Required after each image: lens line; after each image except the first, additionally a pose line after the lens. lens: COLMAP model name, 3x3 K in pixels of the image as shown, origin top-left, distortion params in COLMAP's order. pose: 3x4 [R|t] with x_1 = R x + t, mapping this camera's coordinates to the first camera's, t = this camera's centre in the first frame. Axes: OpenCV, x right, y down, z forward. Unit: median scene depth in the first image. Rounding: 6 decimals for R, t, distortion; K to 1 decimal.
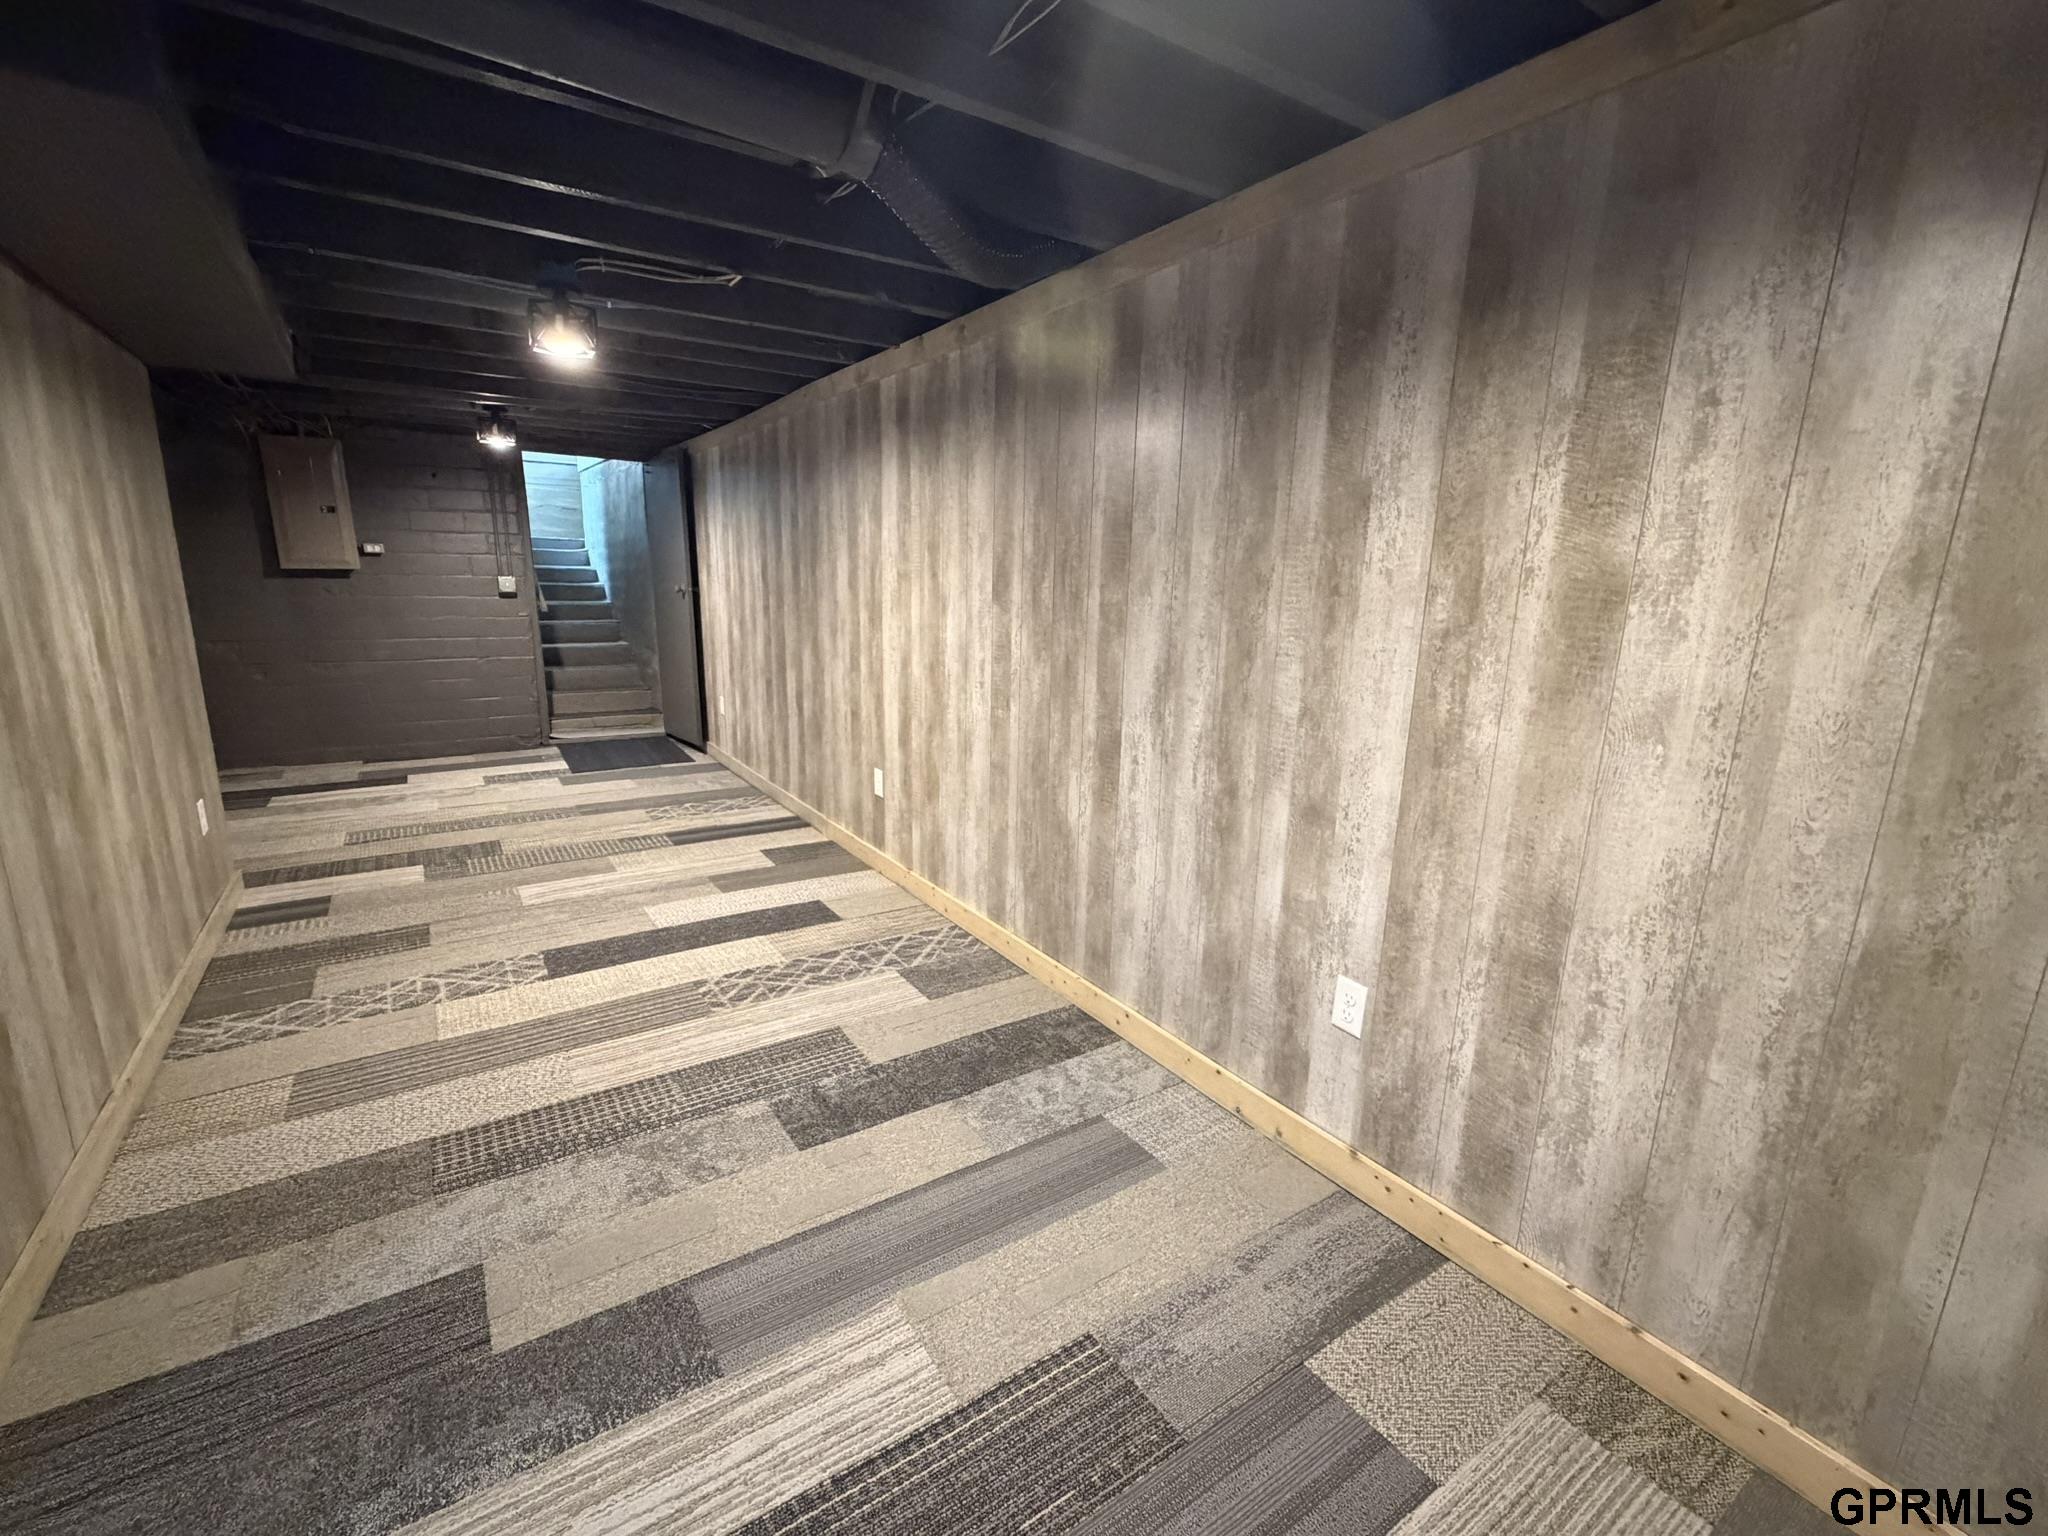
lens RADIAL K [[889.6, 0, 1024.1], [0, 889.6, 773.1], [0, 0, 1]] dist [-0.003198, -0.000496]
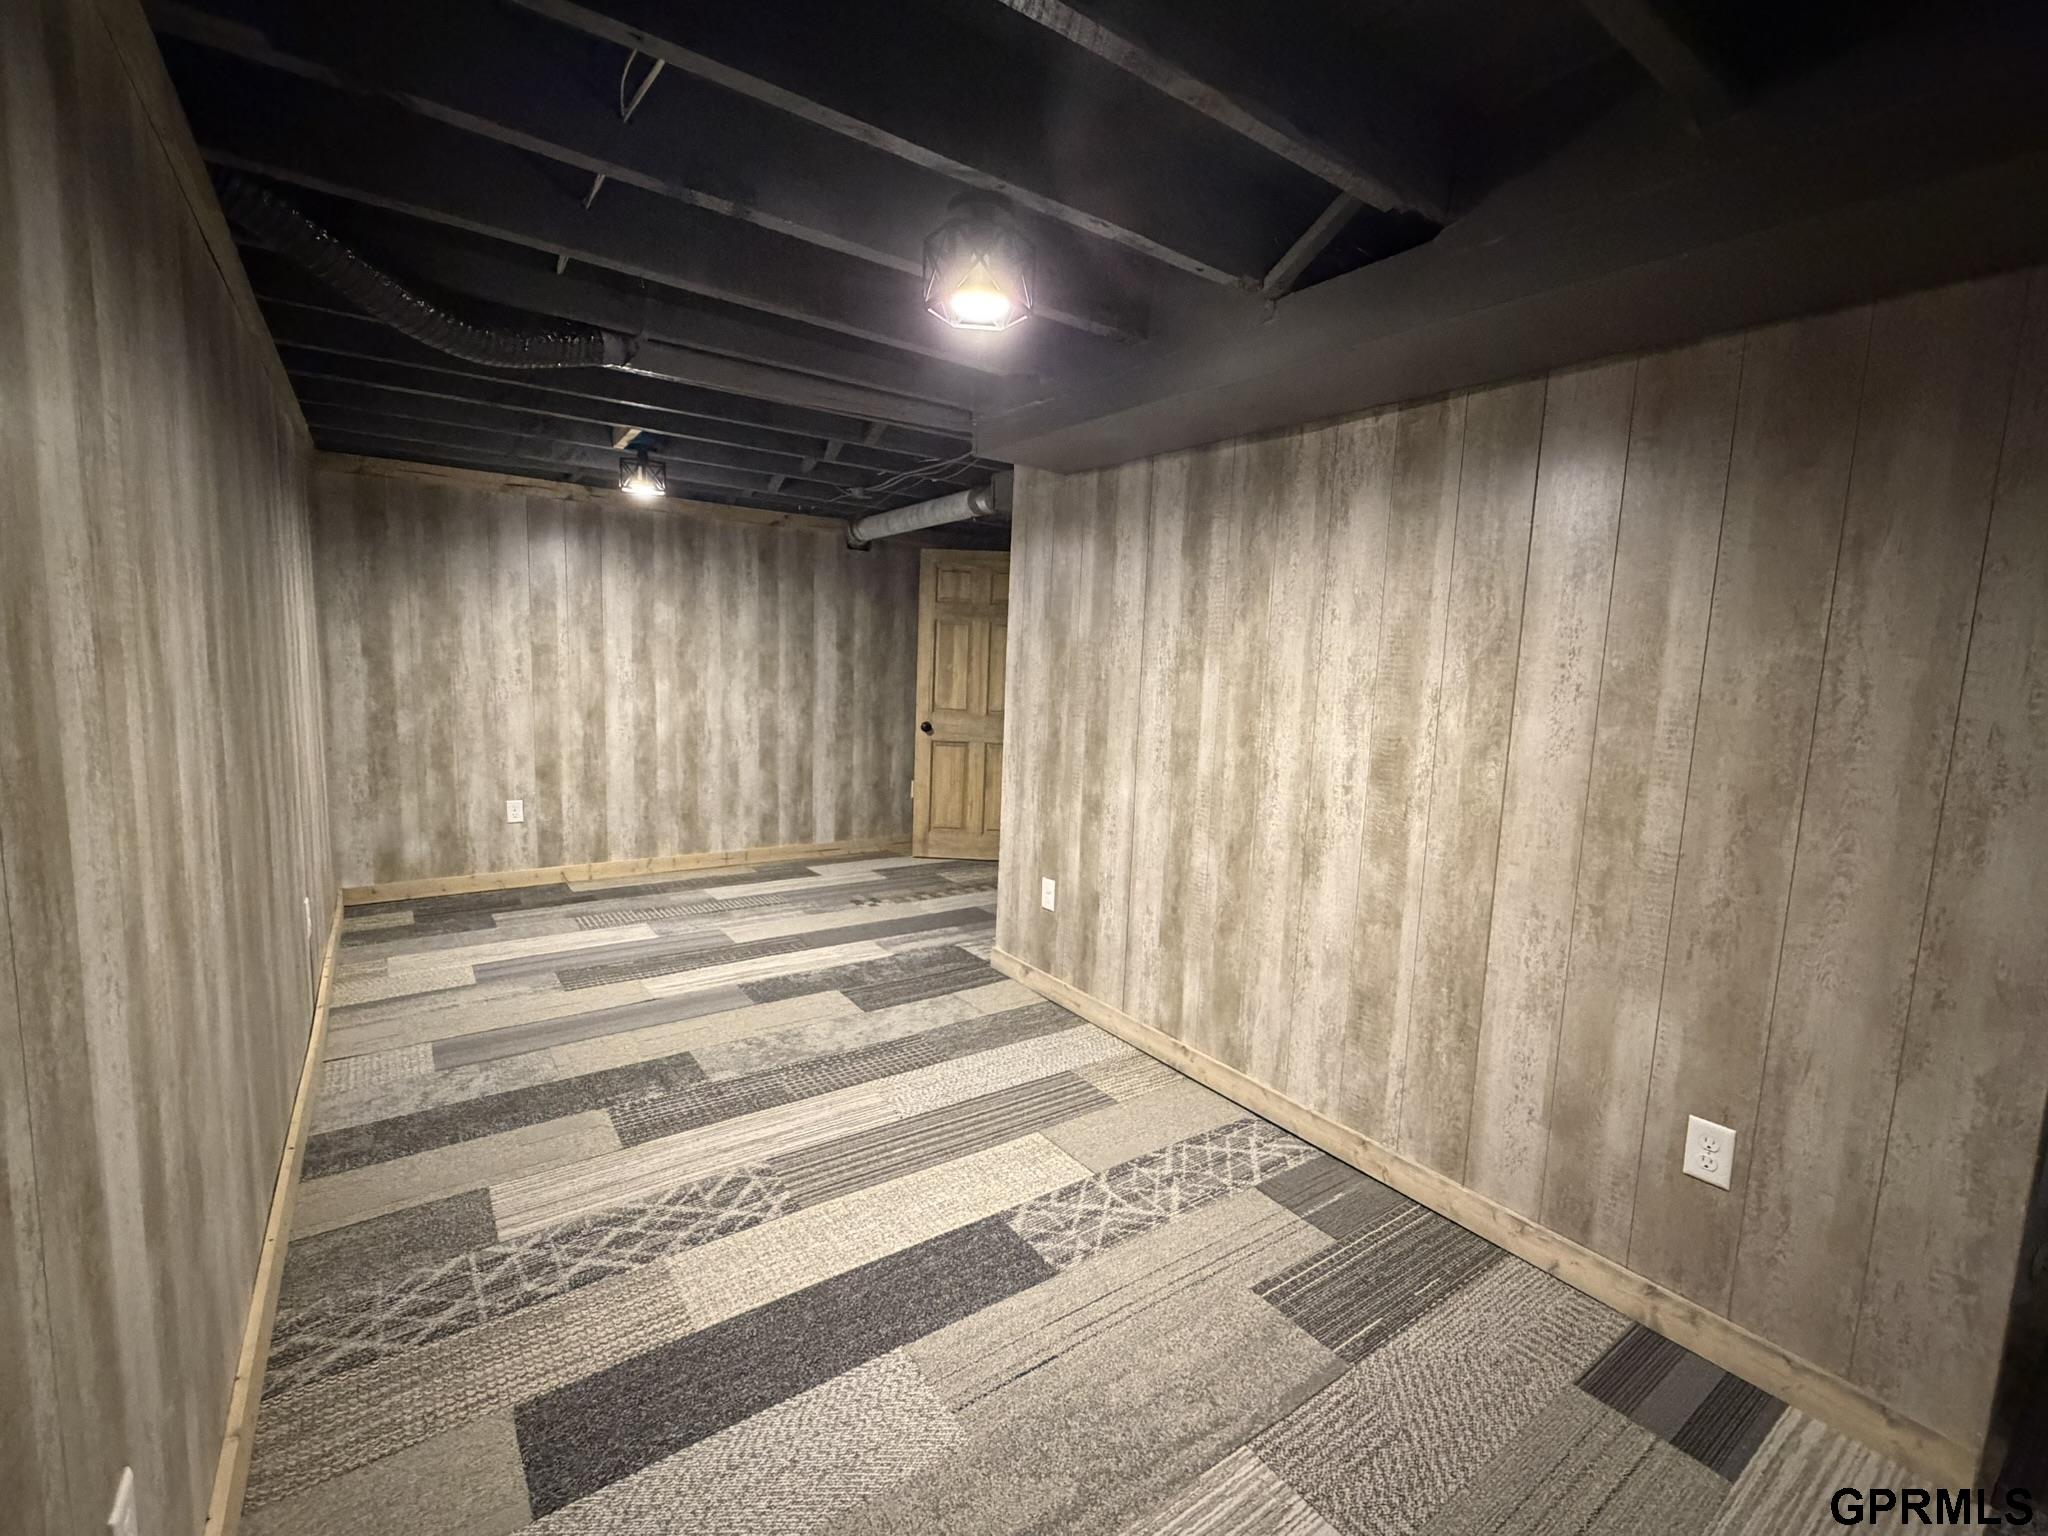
lens RADIAL K [[889.6, 0, 1024.8], [0, 889.6, 772.7], [0, 0, 1]] dist [-0.003198, -0.000496]
pose [[-0.997807, -0.056747, -0.034080, -0.522955], [-0.064925, 0.939348, 0.336764, -0.371292], [0.012903, 0.338238, -0.940972, 1.607206]]
